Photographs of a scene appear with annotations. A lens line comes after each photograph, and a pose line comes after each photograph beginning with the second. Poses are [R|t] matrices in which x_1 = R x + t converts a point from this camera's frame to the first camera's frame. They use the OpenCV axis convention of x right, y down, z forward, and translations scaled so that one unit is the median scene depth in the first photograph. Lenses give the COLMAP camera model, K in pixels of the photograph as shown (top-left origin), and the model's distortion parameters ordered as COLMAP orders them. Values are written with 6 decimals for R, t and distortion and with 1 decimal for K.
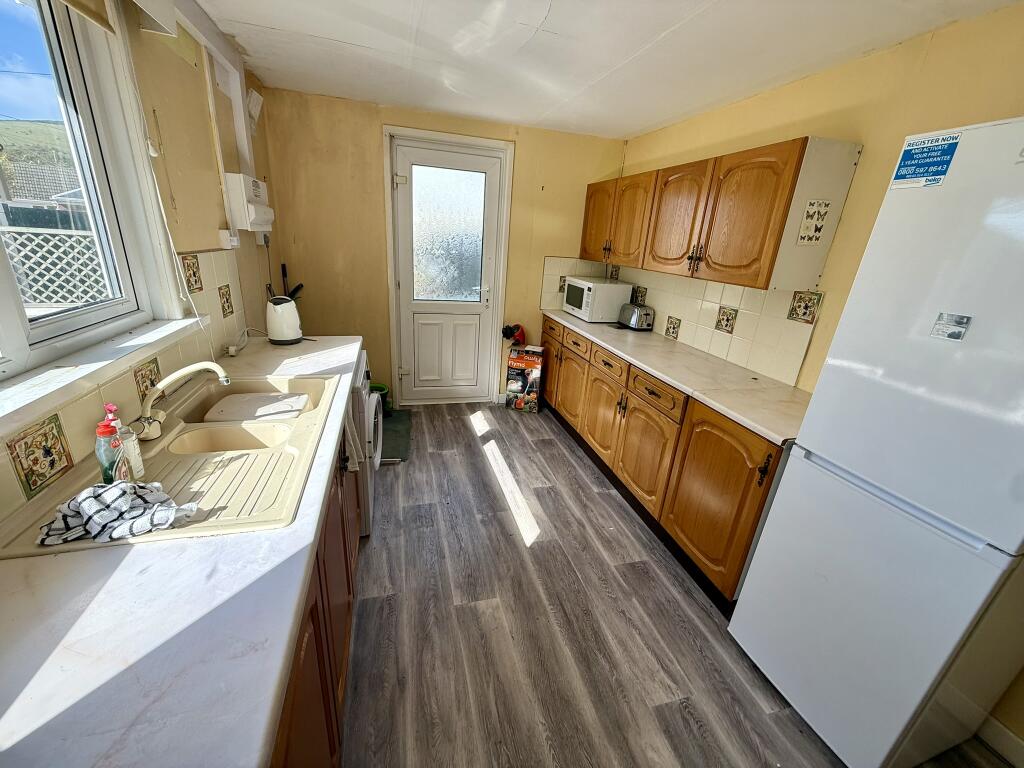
lens RADIAL K [[408.8, 0, 513.8], [0, 408.8, 386.5], [0, 0, 1]] dist [-0.000754, 0.000392]
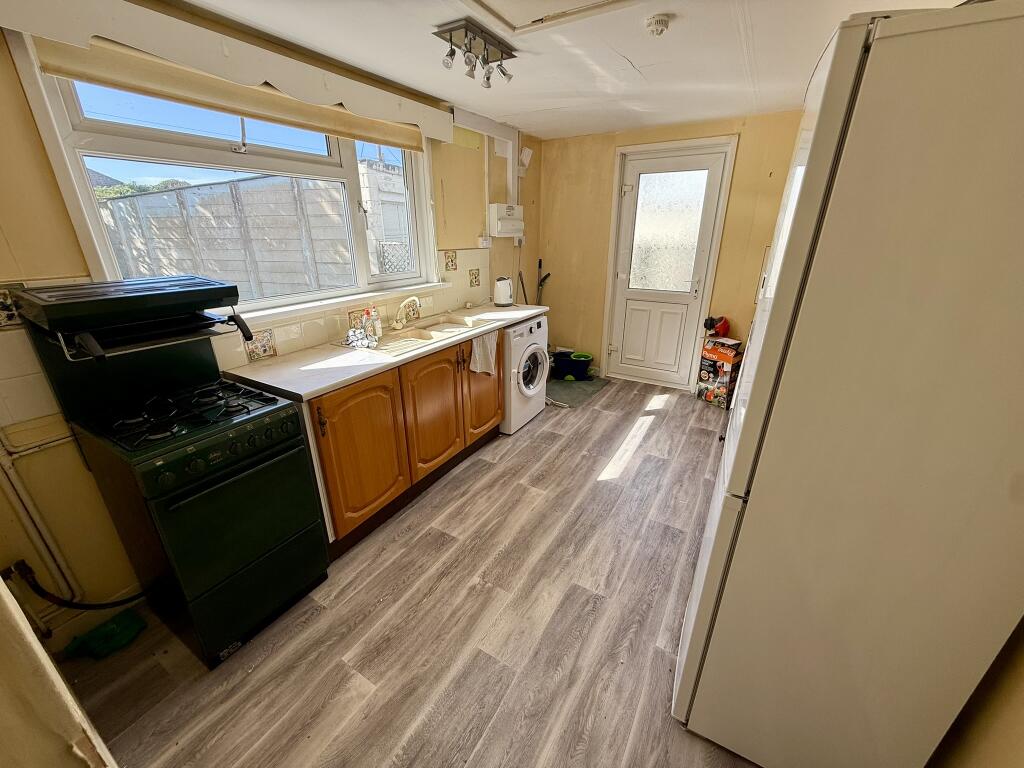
lens RADIAL K [[408.8, 0, 510.7], [0, 408.8, 387.3], [0, 0, 1]] dist [-0.000754, 0.000392]
pose [[0.684000, 0.197269, -0.702303, 0.489283], [-0.202884, 0.976202, 0.076607, 0.055824], [0.700701, 0.090087, 0.707744, -0.061253]]
